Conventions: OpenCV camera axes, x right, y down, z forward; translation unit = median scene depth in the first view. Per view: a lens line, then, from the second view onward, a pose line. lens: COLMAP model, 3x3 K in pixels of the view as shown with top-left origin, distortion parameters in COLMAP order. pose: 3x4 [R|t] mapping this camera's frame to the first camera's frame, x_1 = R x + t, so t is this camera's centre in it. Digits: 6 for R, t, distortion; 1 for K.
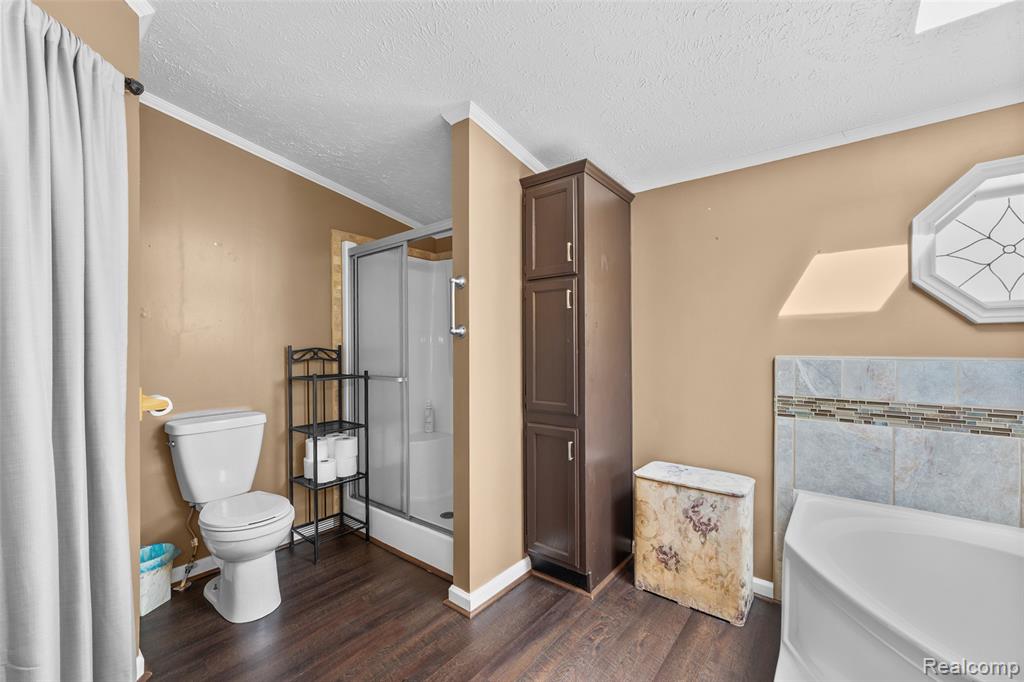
lens RADIAL K [[412.4, 0, 513.7], [0, 412.4, 341.1], [0, 0, 1]] dist [-0.001092, 0.000179]
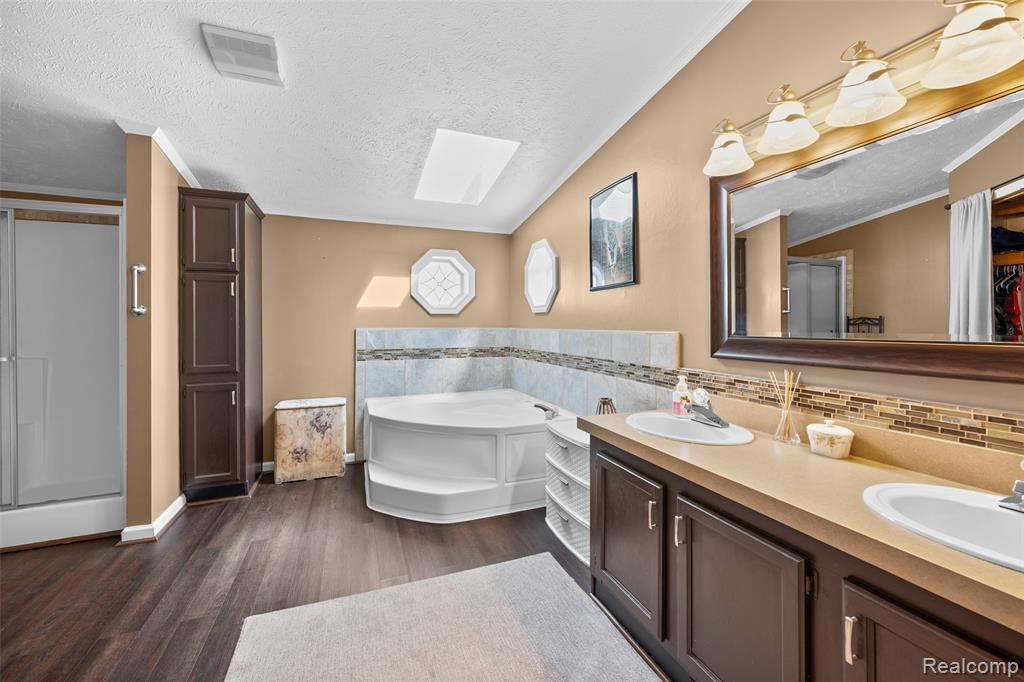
lens RADIAL K [[412.4, 0, 513.7], [0, 412.4, 341.1], [0, 0, 1]] dist [-0.001092, 0.000179]
pose [[0.501014, -0.036094, 0.864686, -0.604212], [-0.012228, 0.998735, 0.048775, -0.005573], [-0.865353, -0.035010, 0.499939, -0.528476]]
